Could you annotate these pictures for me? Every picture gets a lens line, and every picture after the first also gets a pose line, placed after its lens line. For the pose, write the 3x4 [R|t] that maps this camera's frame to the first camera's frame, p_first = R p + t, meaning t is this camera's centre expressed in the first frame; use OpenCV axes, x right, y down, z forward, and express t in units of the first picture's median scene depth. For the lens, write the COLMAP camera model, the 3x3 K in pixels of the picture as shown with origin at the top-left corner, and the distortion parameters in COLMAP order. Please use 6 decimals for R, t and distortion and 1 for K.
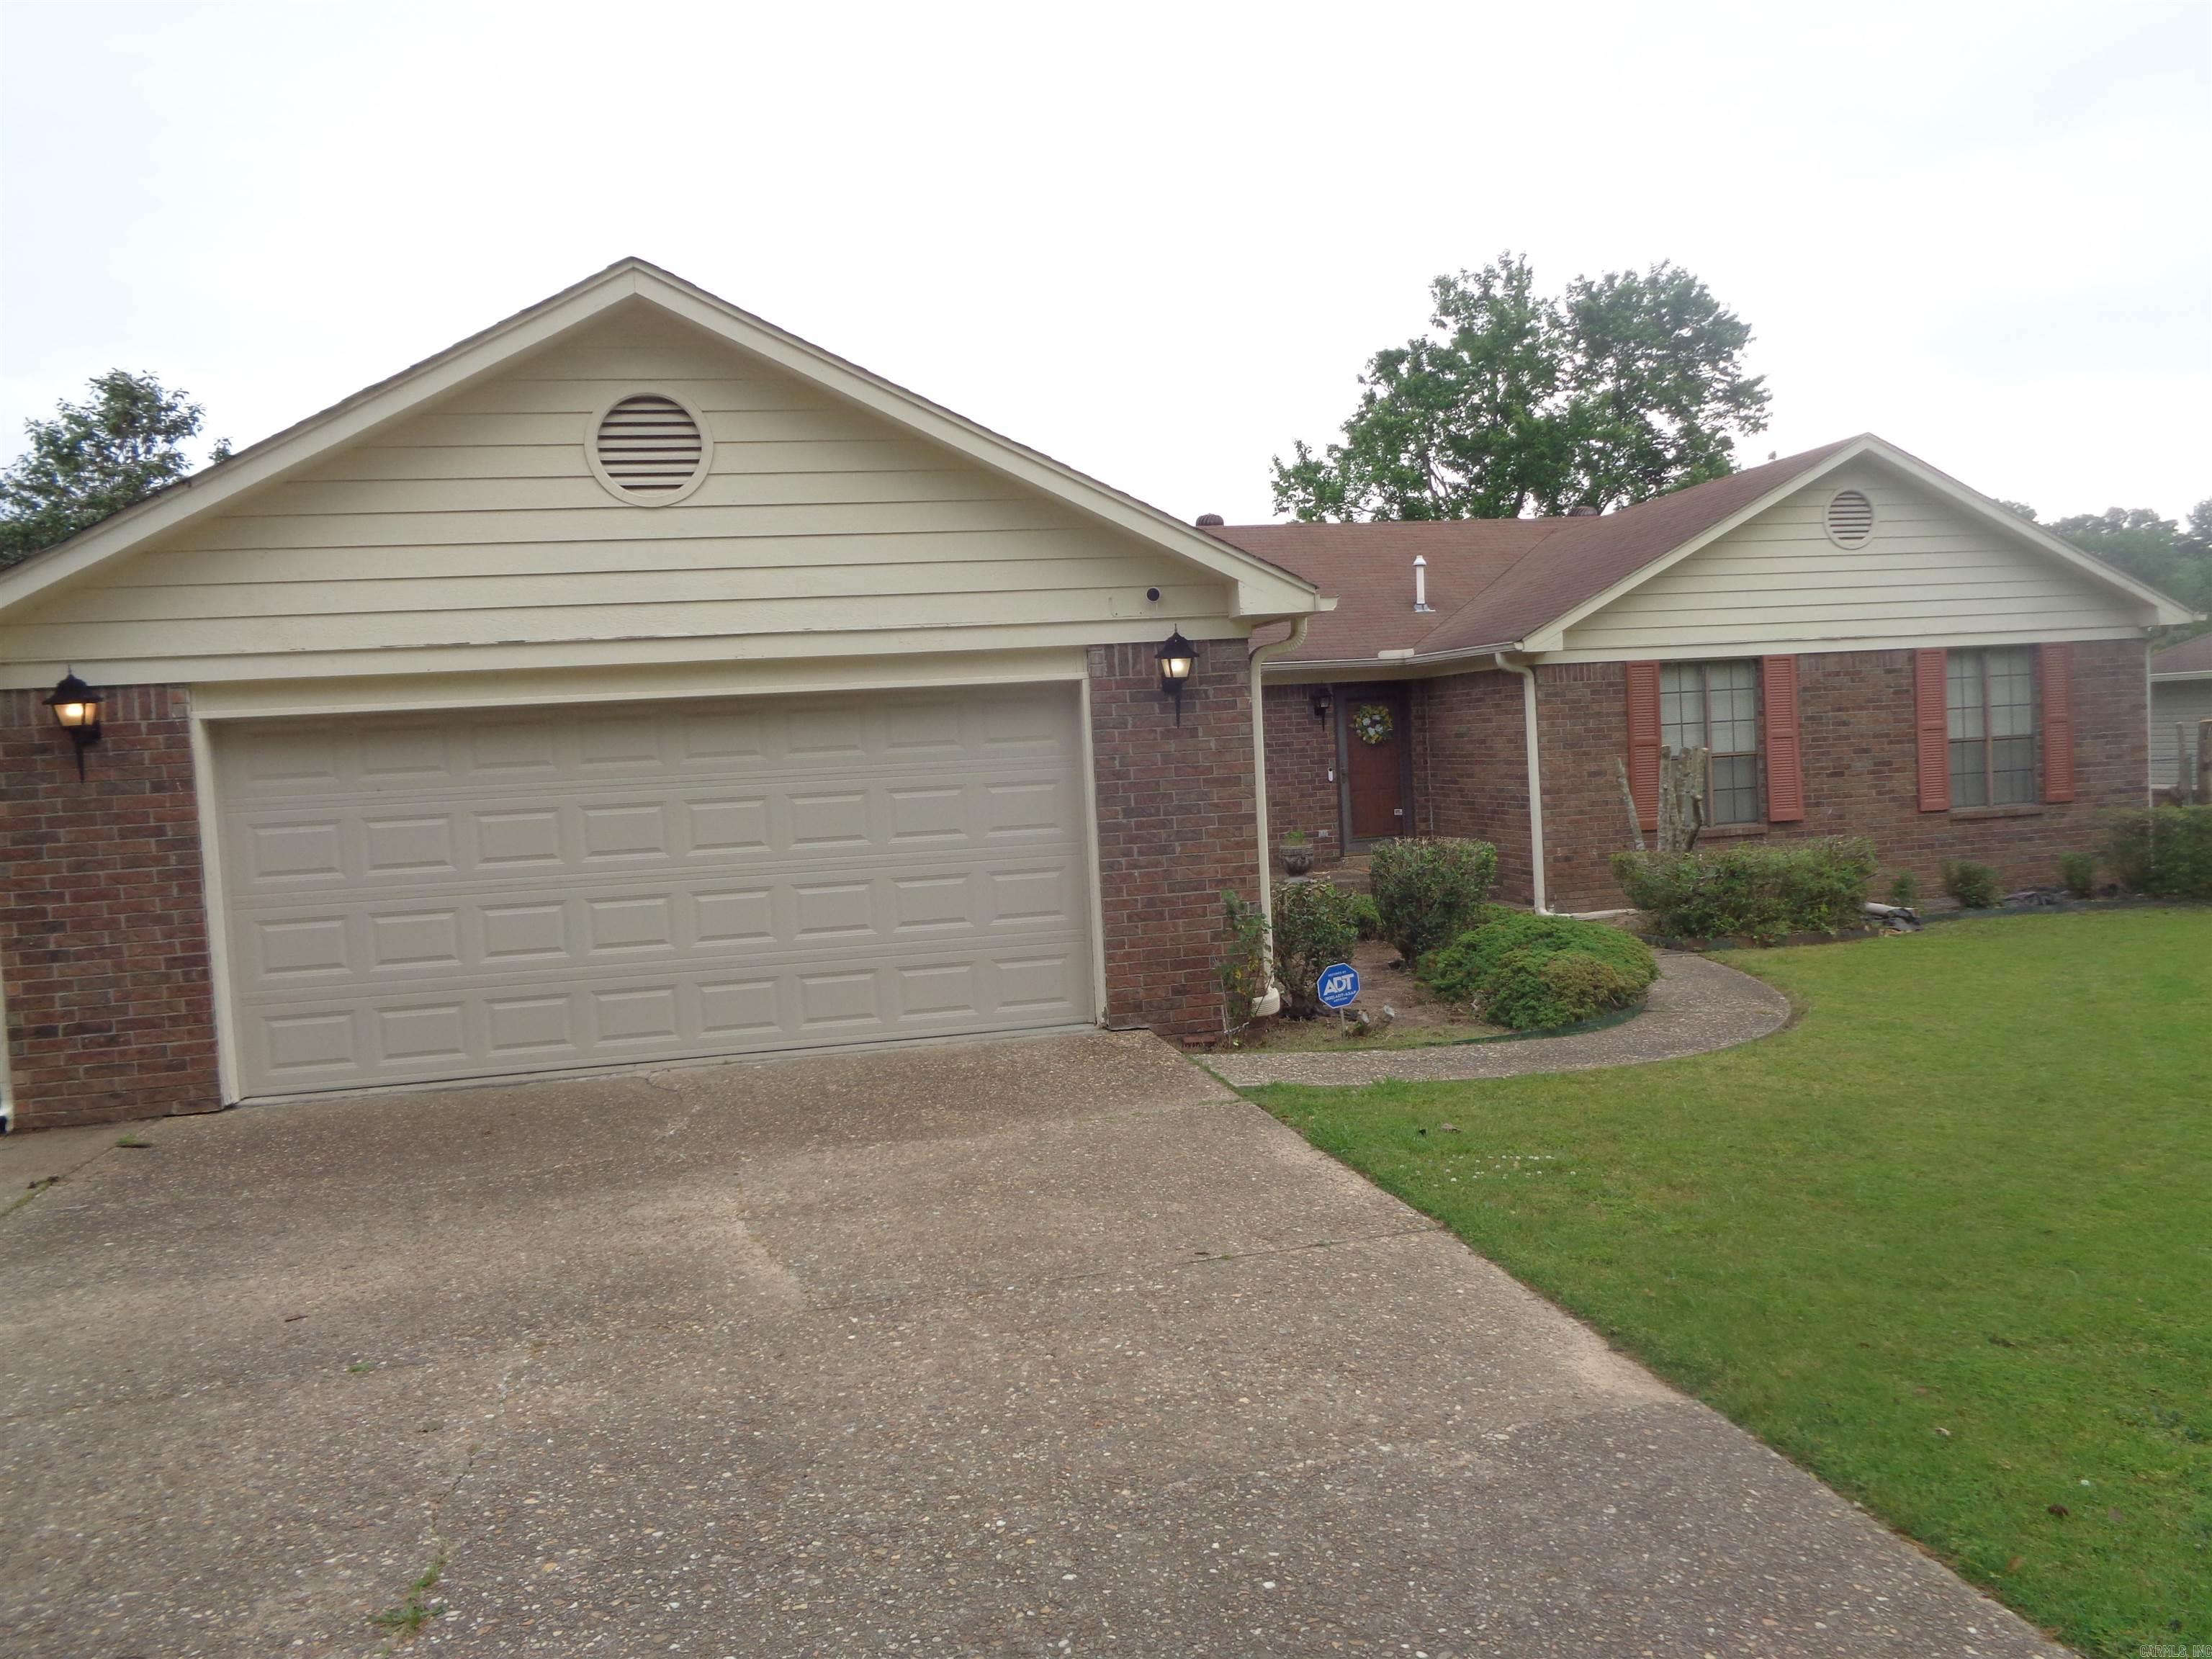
lens RADIAL K [[1688.9, 0, 1116.6], [0, 1688.9, 829.9], [0, 0, 1]] dist [-0.018152, 0.020142]
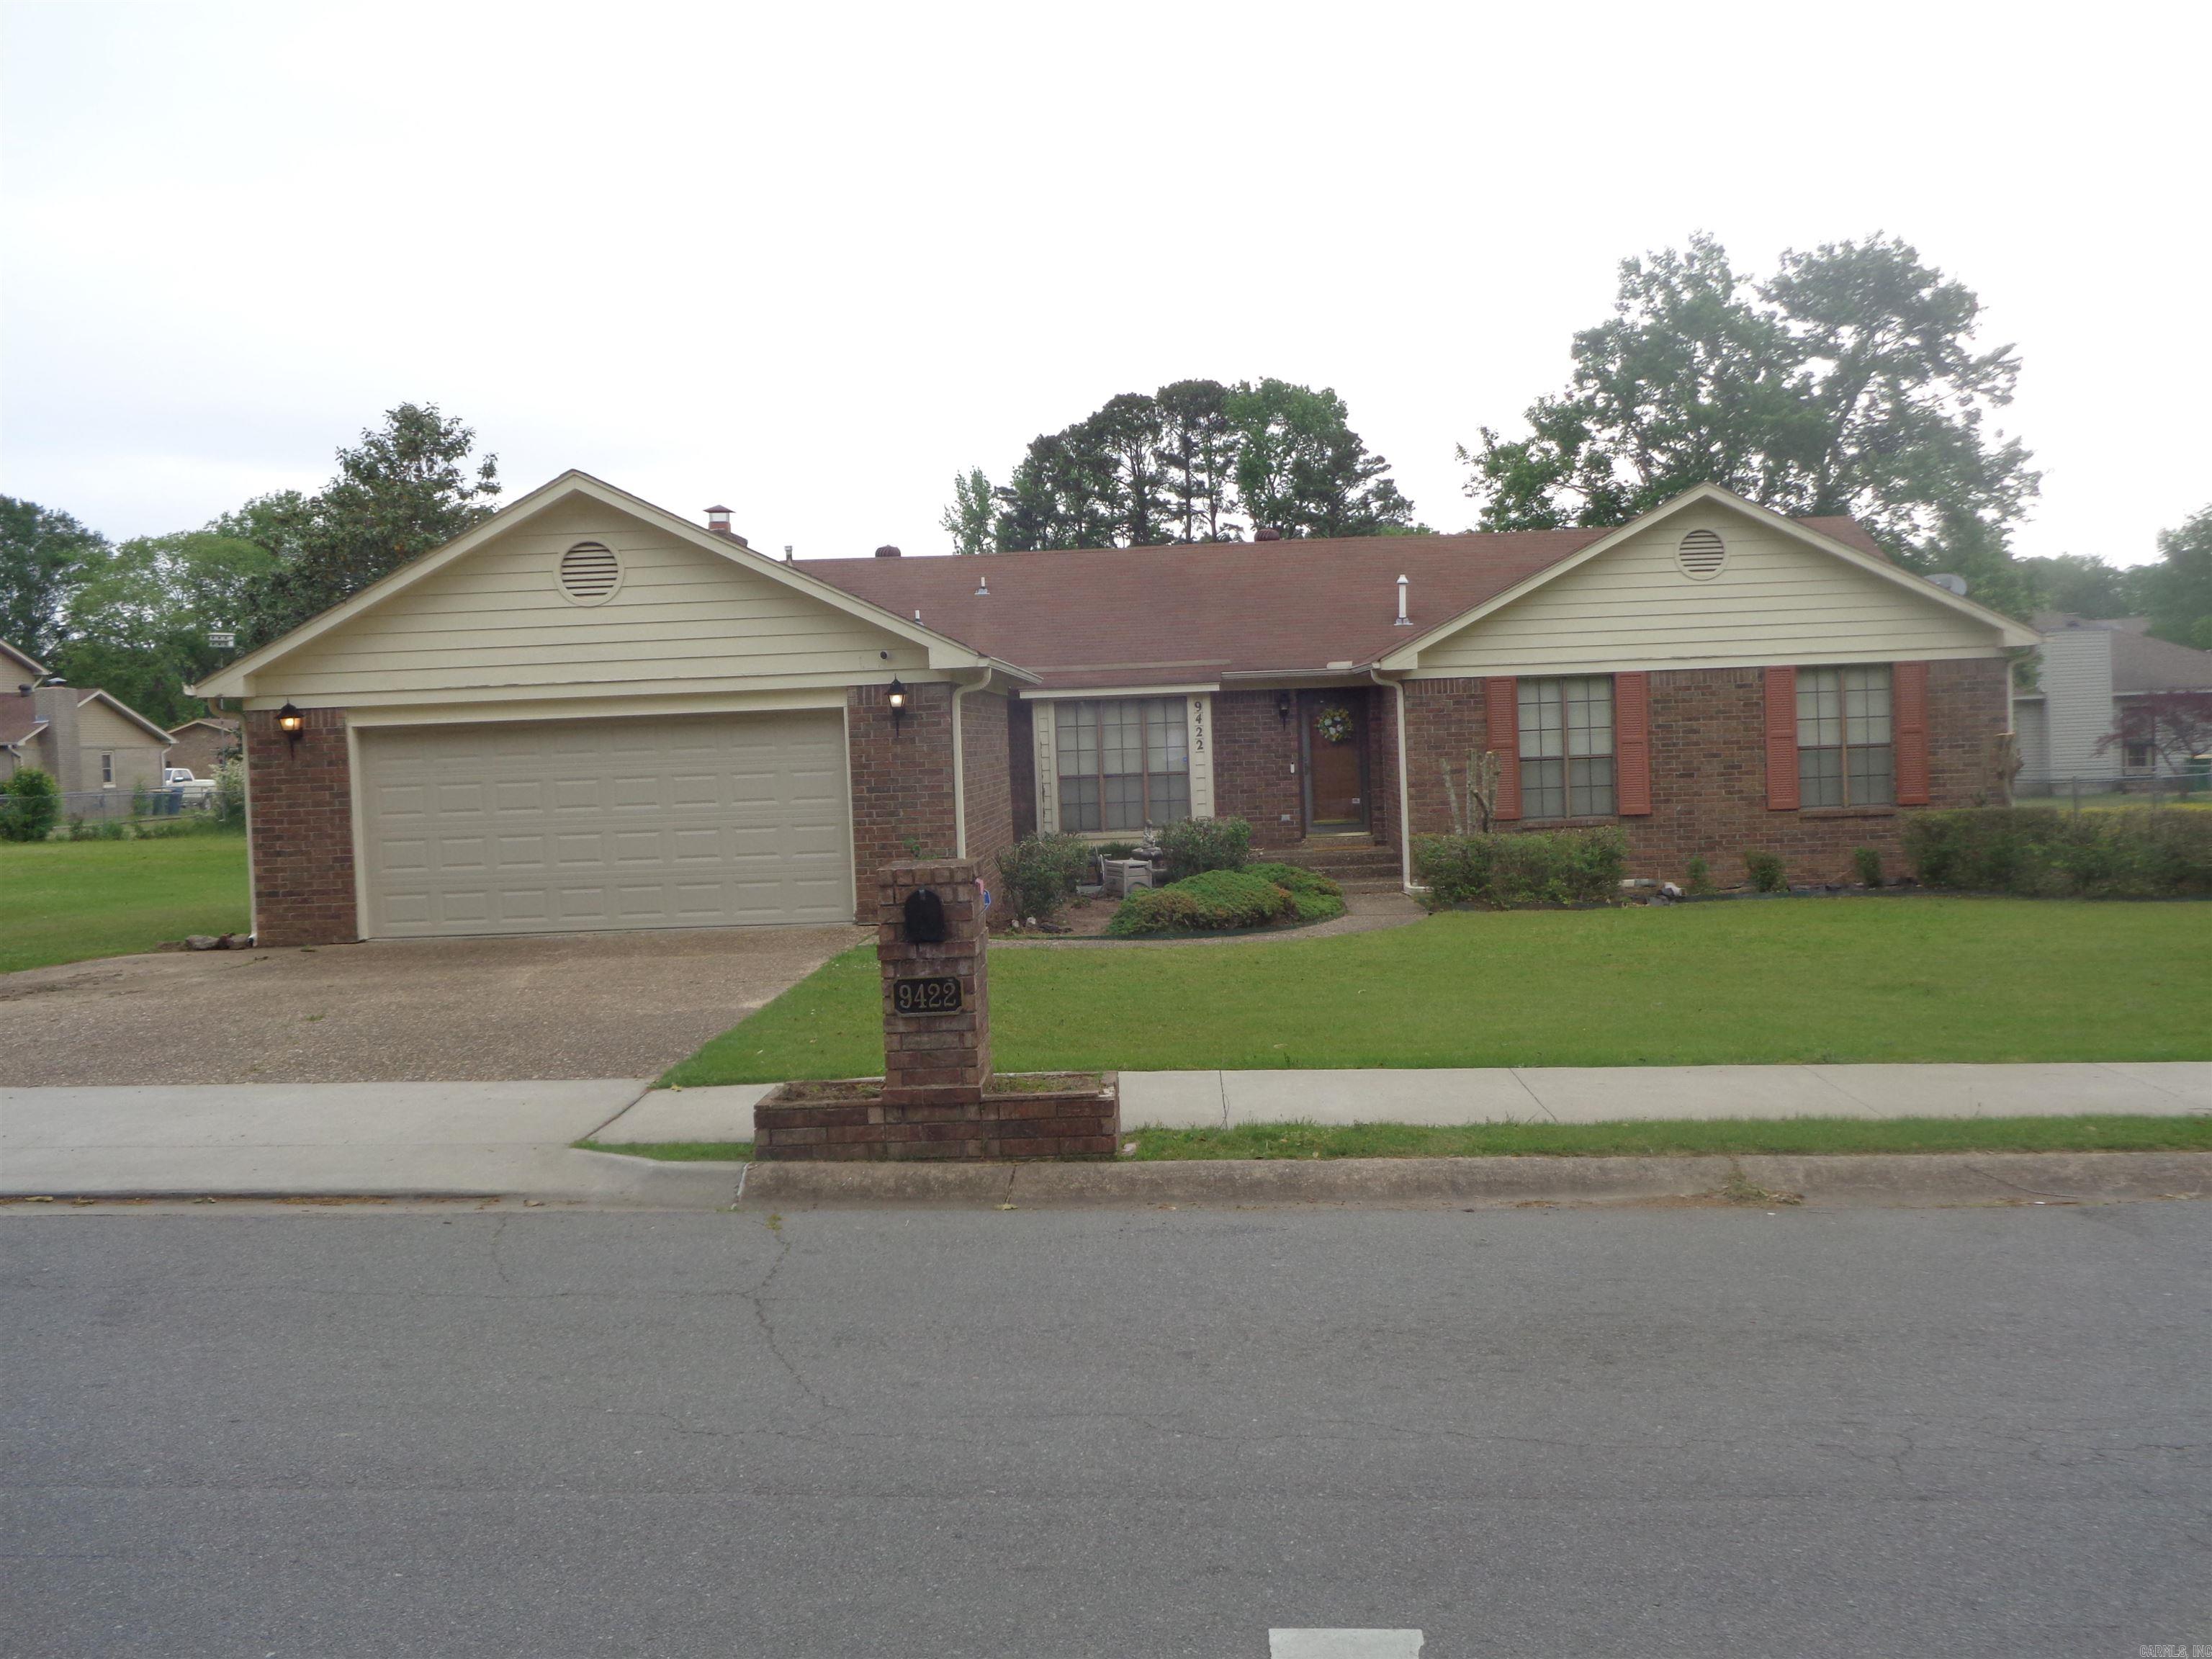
lens RADIAL K [[2134.6, 0, 1112.0], [0, 2134.6, 828.6], [0, 0, 1]] dist [-0.030765, 0.000000]
pose [[0.969624, 0.025599, -0.243256, 0.697615], [-0.025199, 0.999671, 0.004754, 0.010853], [0.243297, 0.001520, 0.969951, -0.882722]]
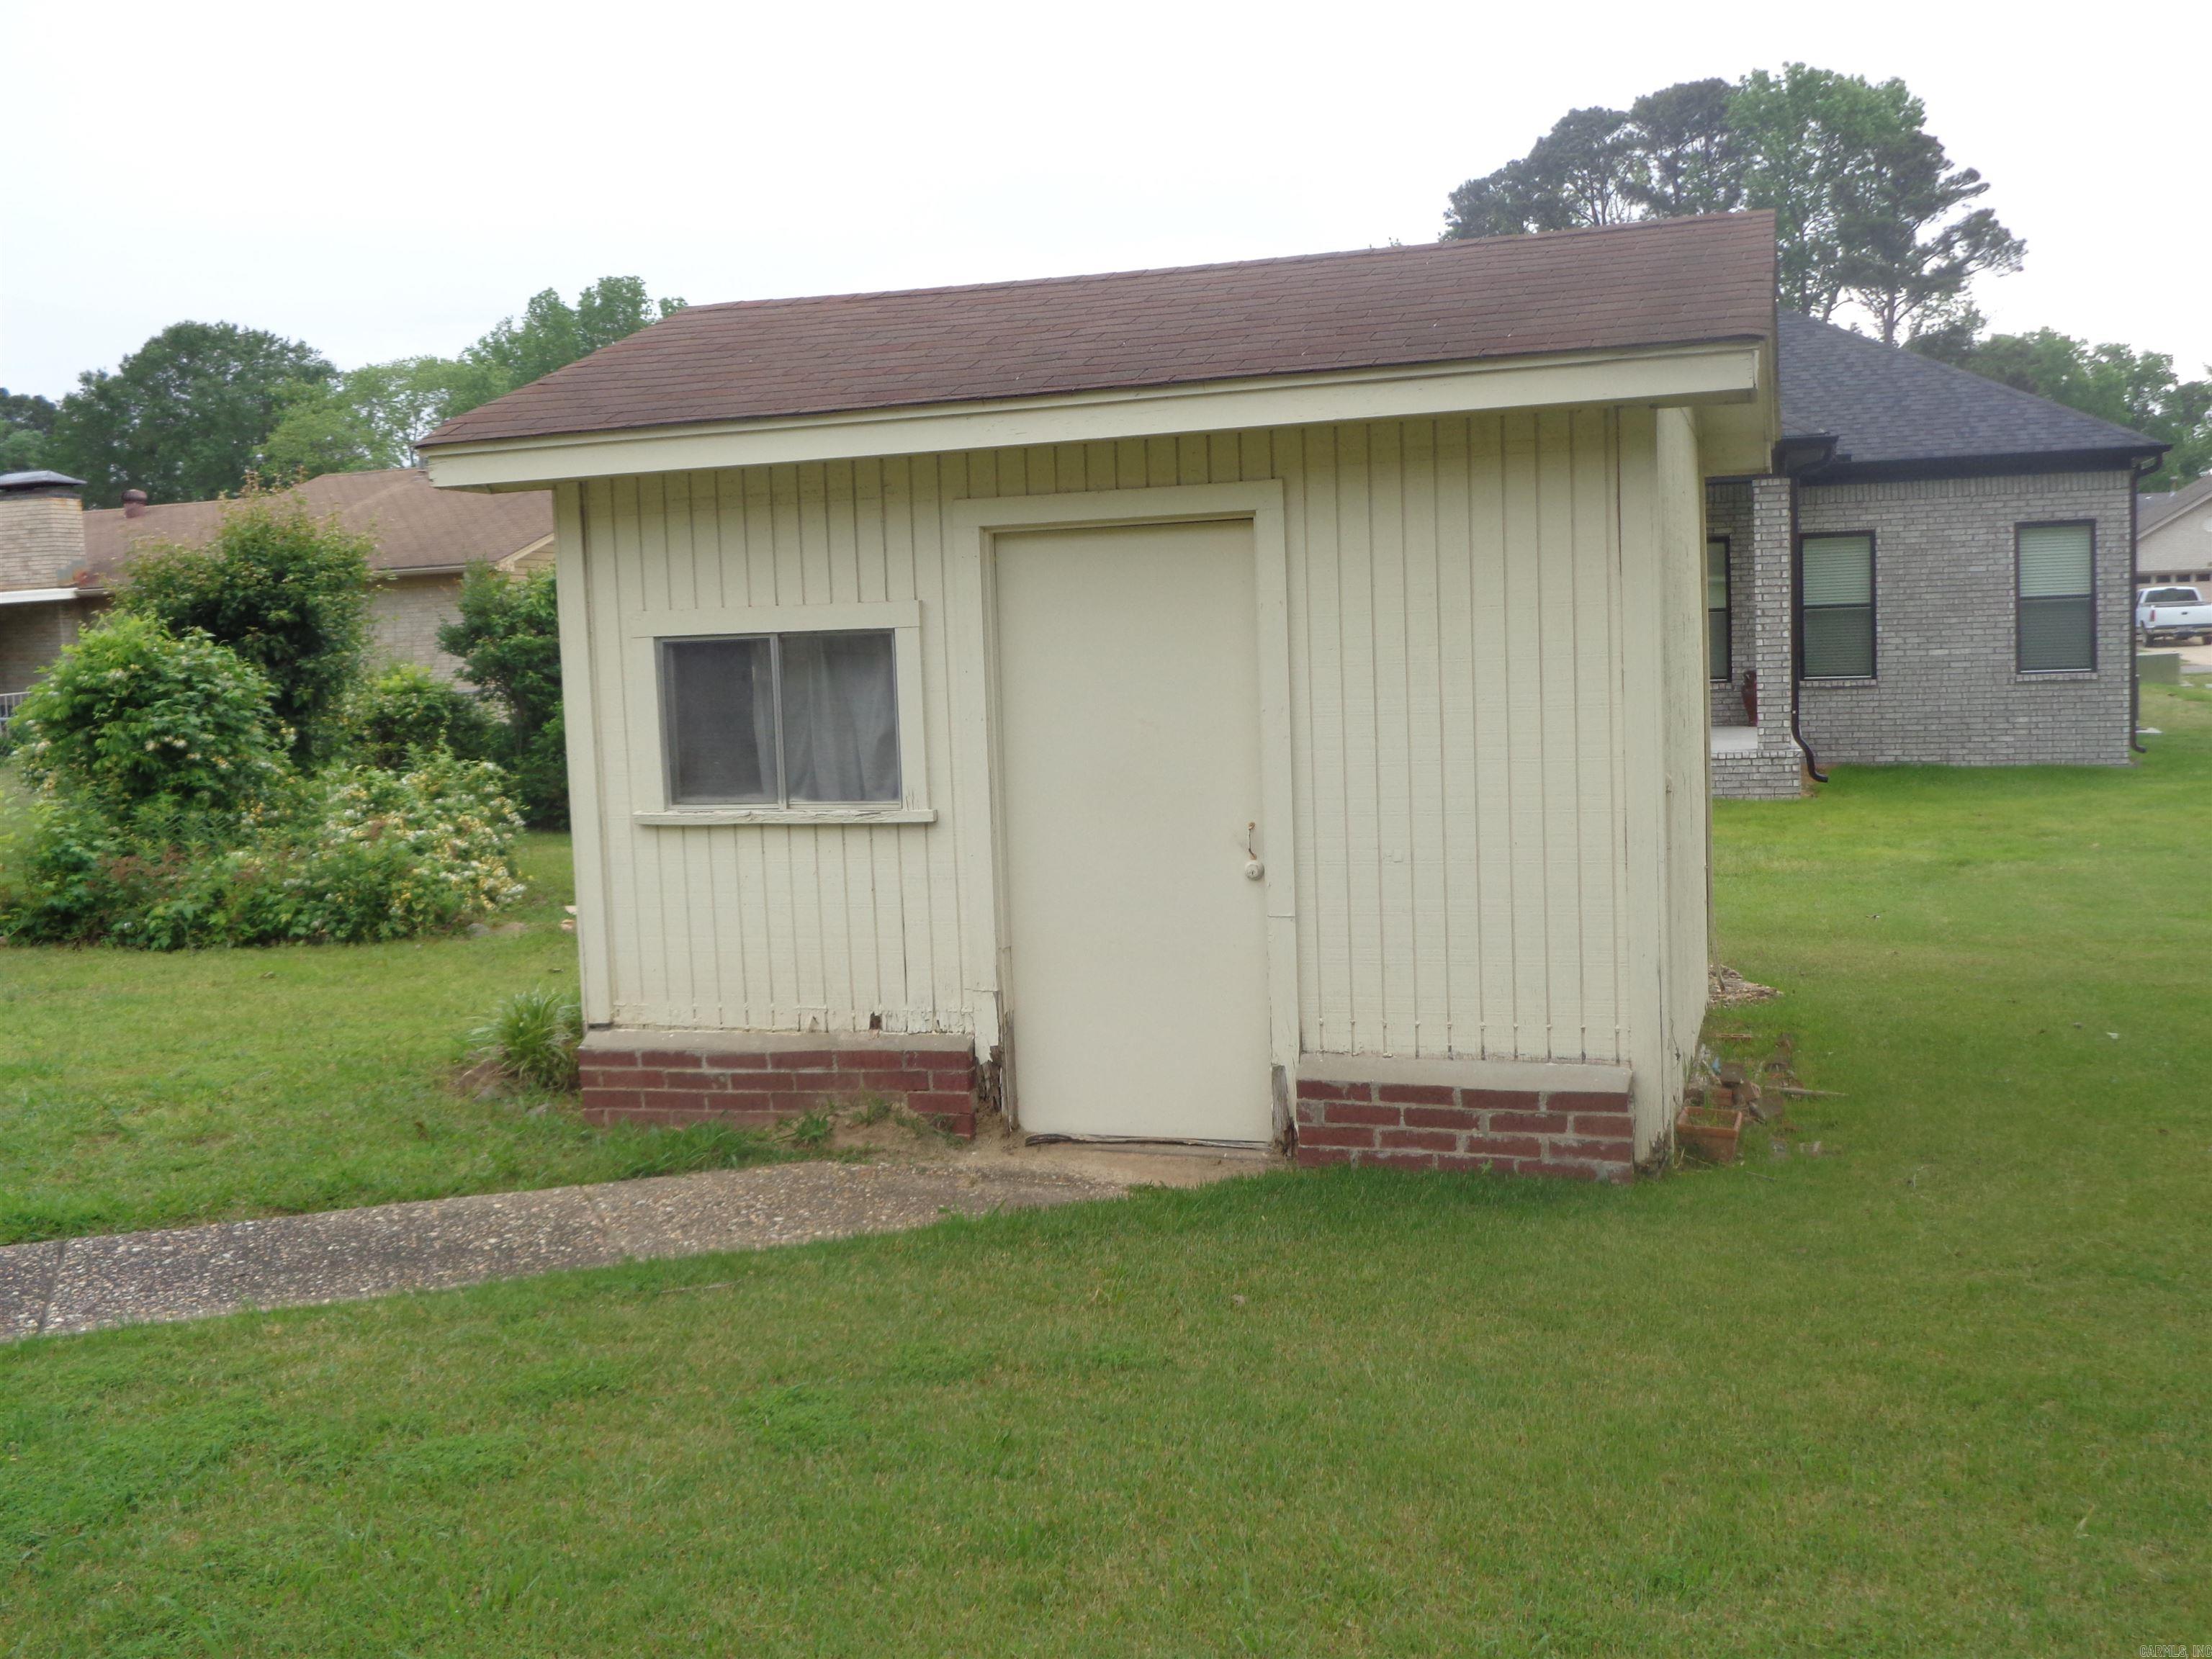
lens RADIAL K [[2134.6, 0, 1100.2], [0, 2134.6, 830.3], [0, 0, 1]] dist [-0.030765, 0.000000]
pose [[0.868440, 0.064304, -0.491606, 0.359165], [-0.033208, 0.996871, 0.071732, -0.118418], [0.494680, -0.045970, 0.867858, 2.949545]]
